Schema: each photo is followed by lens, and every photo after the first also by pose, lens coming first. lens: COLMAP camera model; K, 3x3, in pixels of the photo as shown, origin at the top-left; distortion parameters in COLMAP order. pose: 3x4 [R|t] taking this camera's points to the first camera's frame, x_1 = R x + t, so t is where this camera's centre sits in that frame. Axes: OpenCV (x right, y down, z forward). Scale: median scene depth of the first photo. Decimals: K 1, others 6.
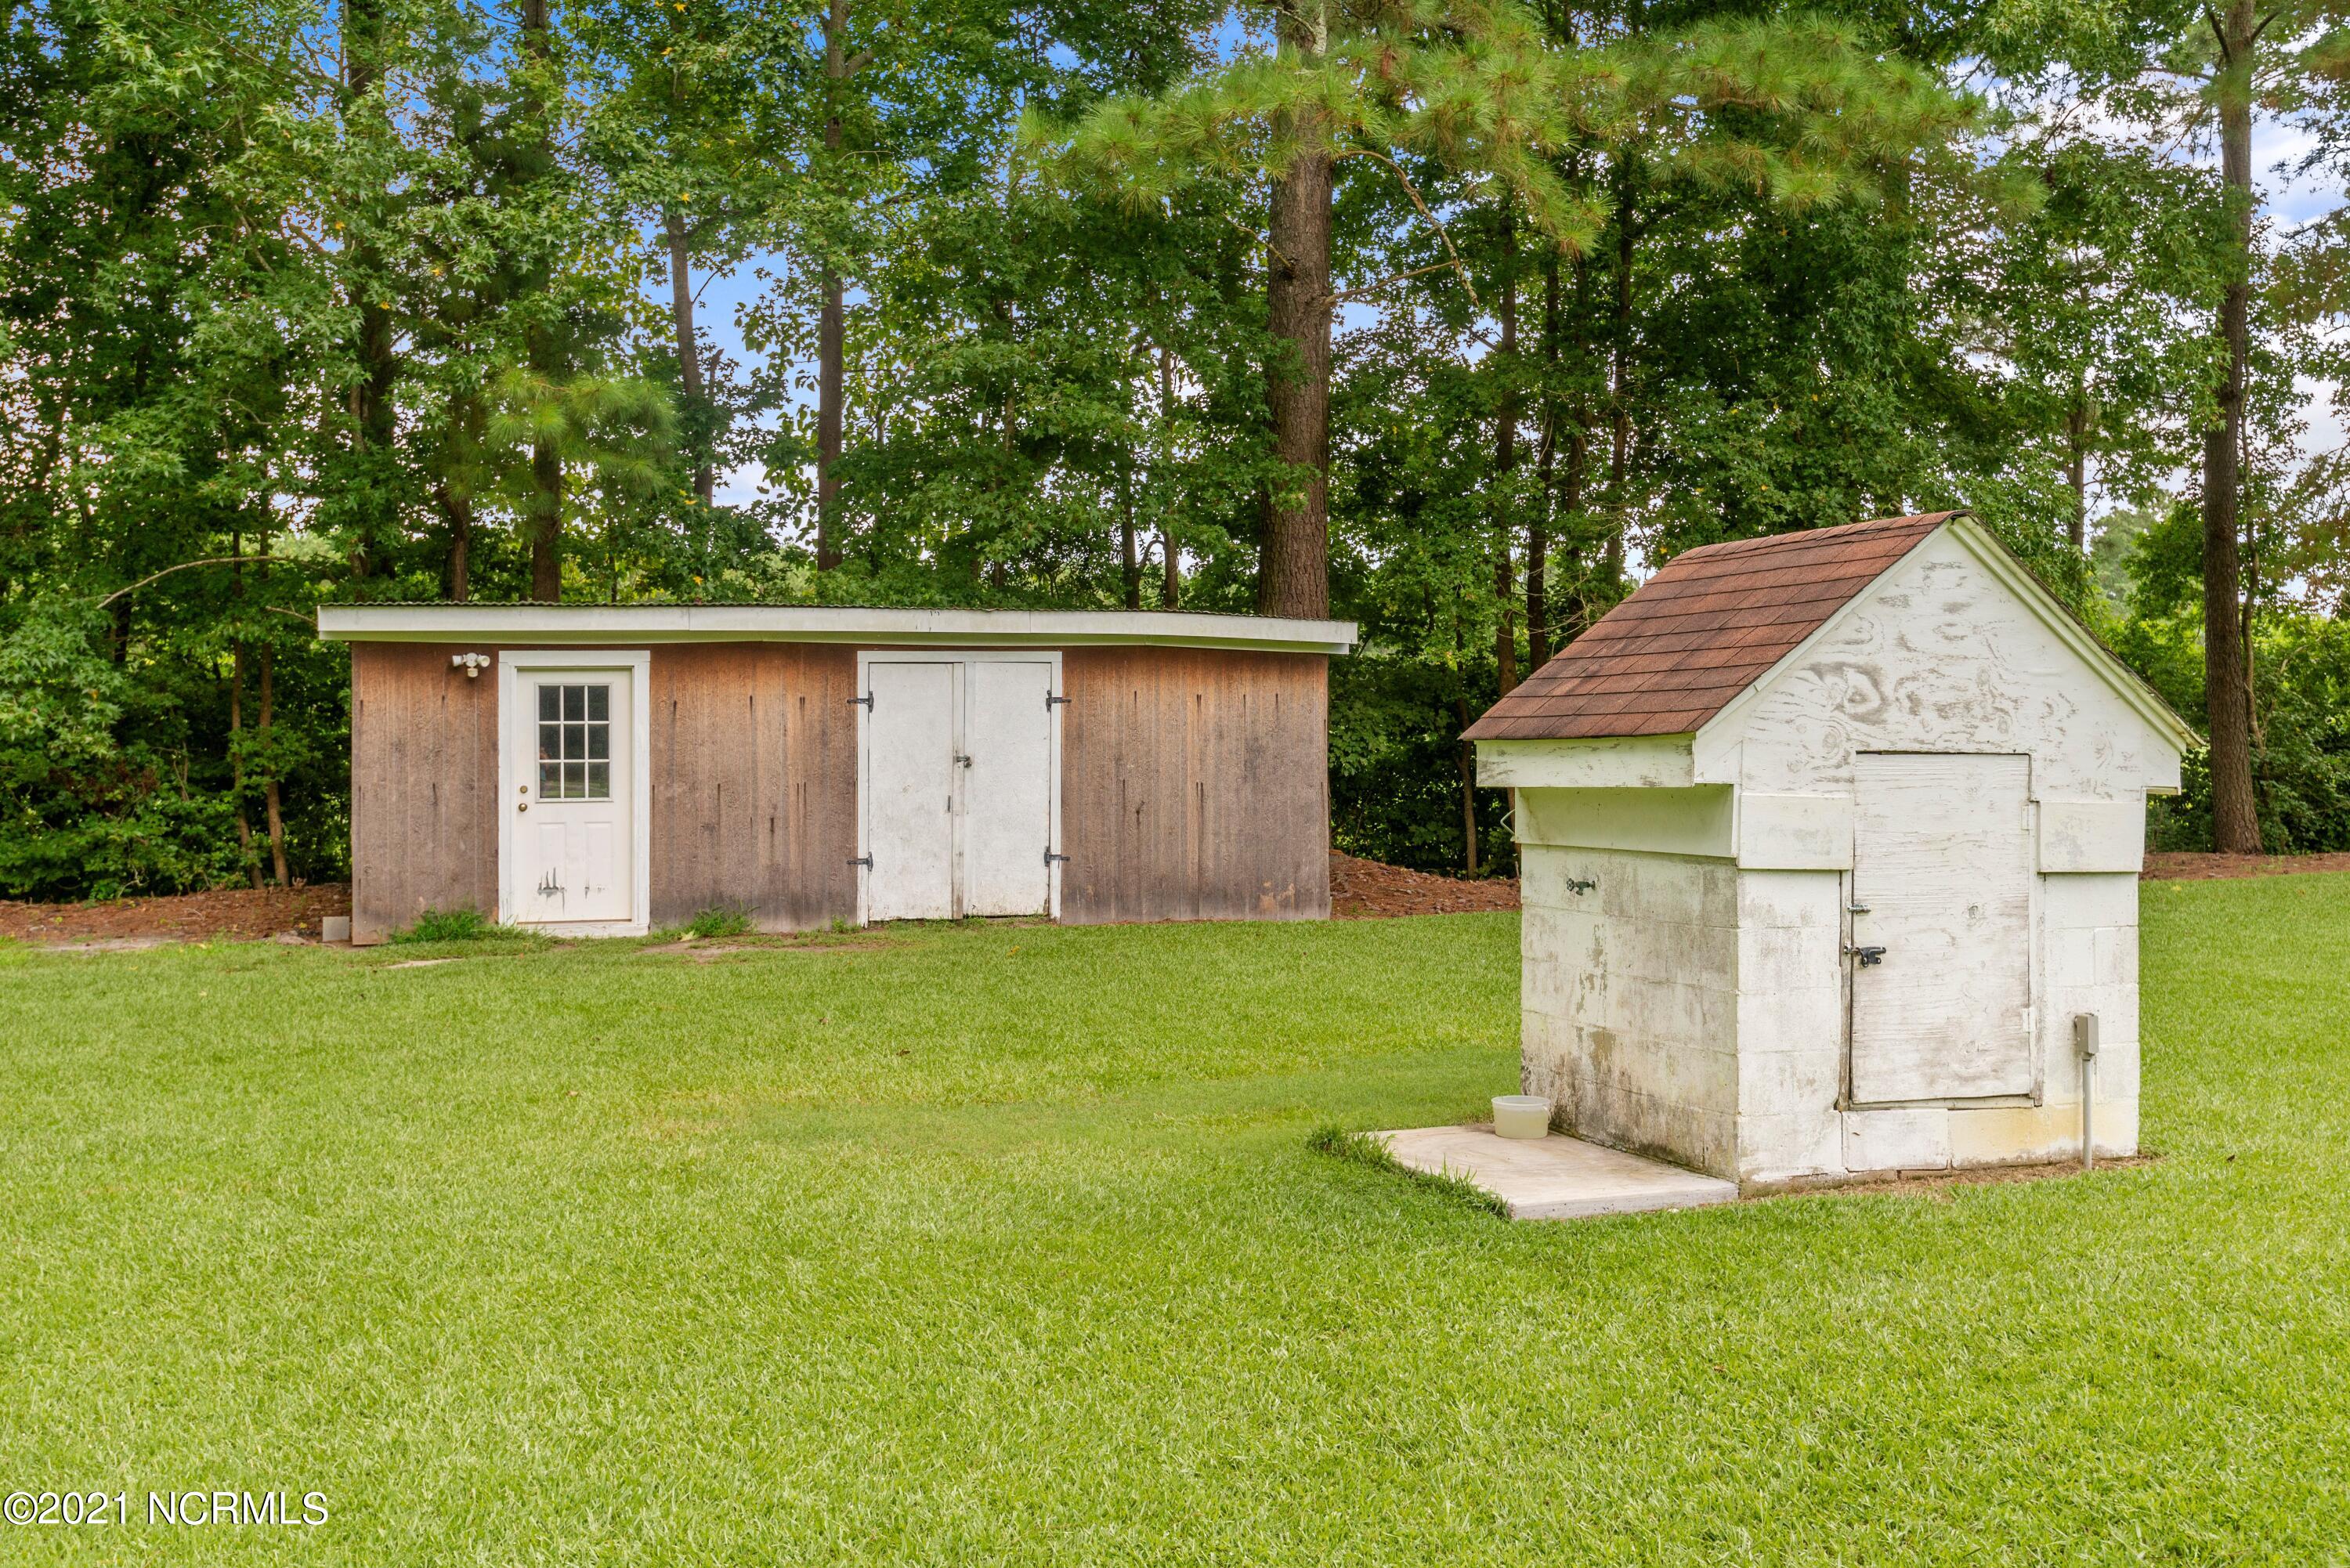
lens RADIAL K [[2124.3, 0, 1169.1], [0, 2124.3, 774.9], [0, 0, 1]] dist [-0.021049, -0.004134]
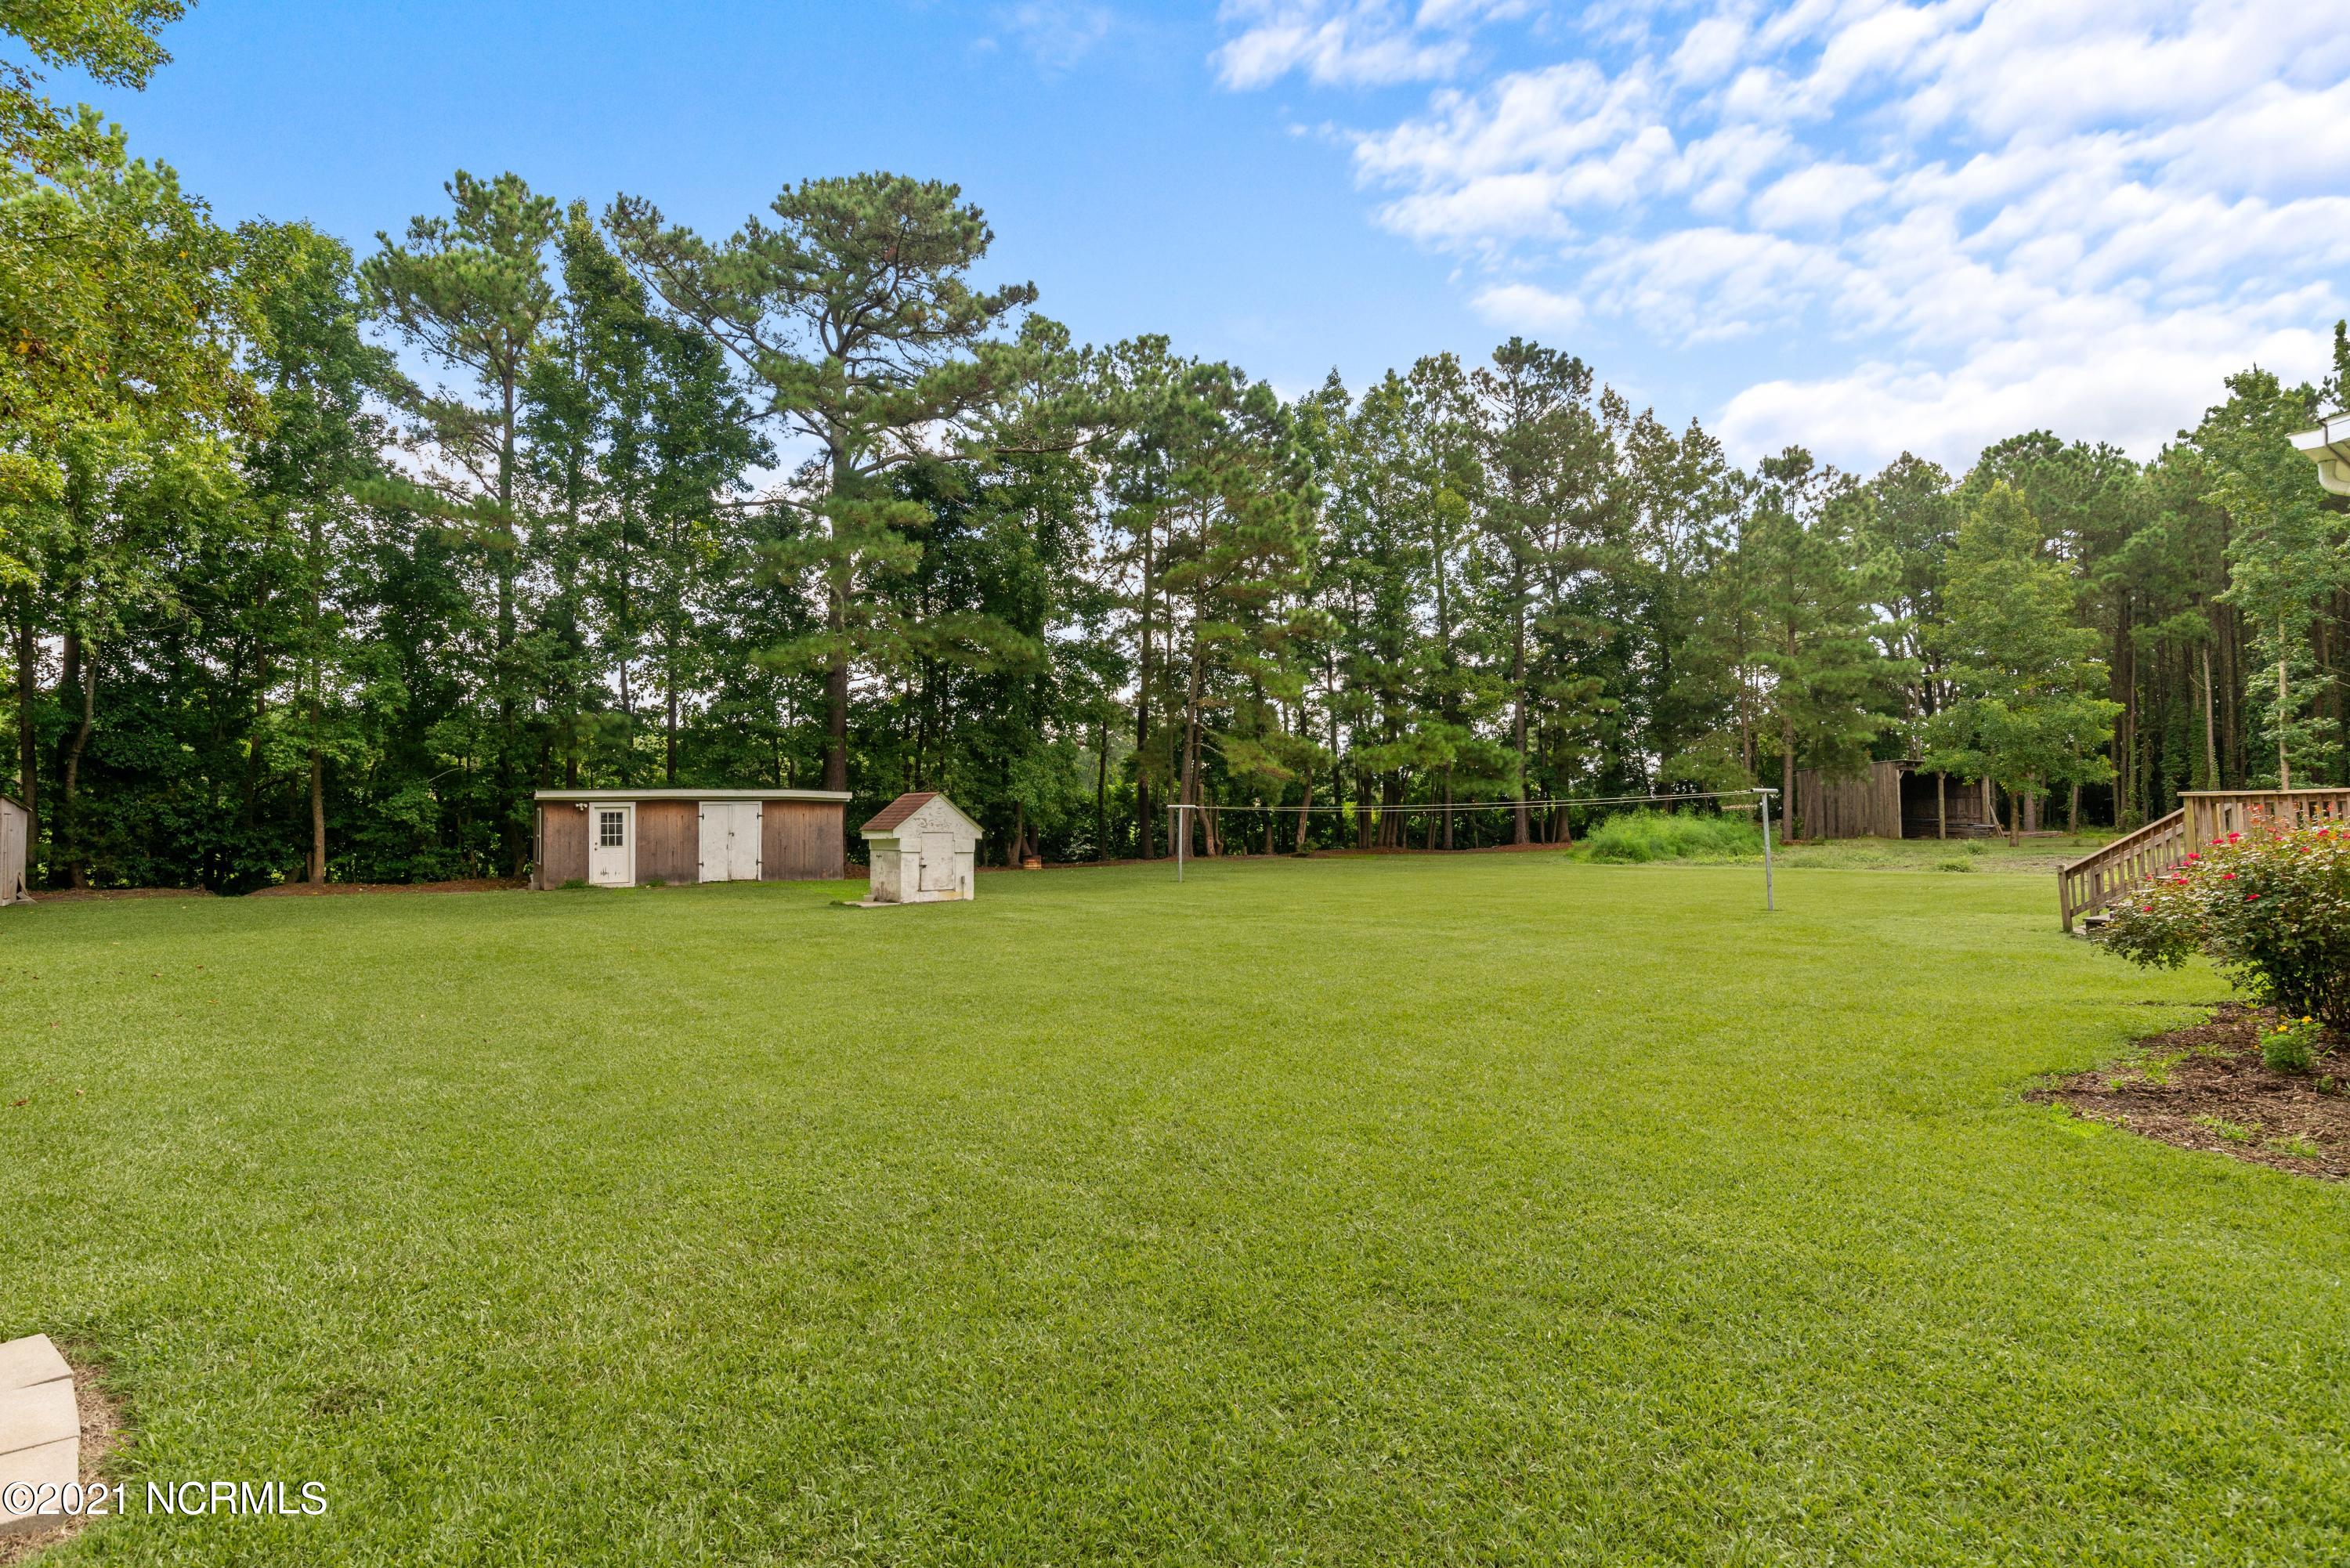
lens RADIAL K [[1231.4, 0, 1161.2], [0, 1231.4, 783.2], [0, 0, 1]] dist [-0.006149, 0.003689]
pose [[0.953509, 0.003066, 0.301348, -0.036696], [0.009655, 0.999124, -0.040717, -0.000789], [-0.301209, 0.041733, 0.952644, -1.122012]]
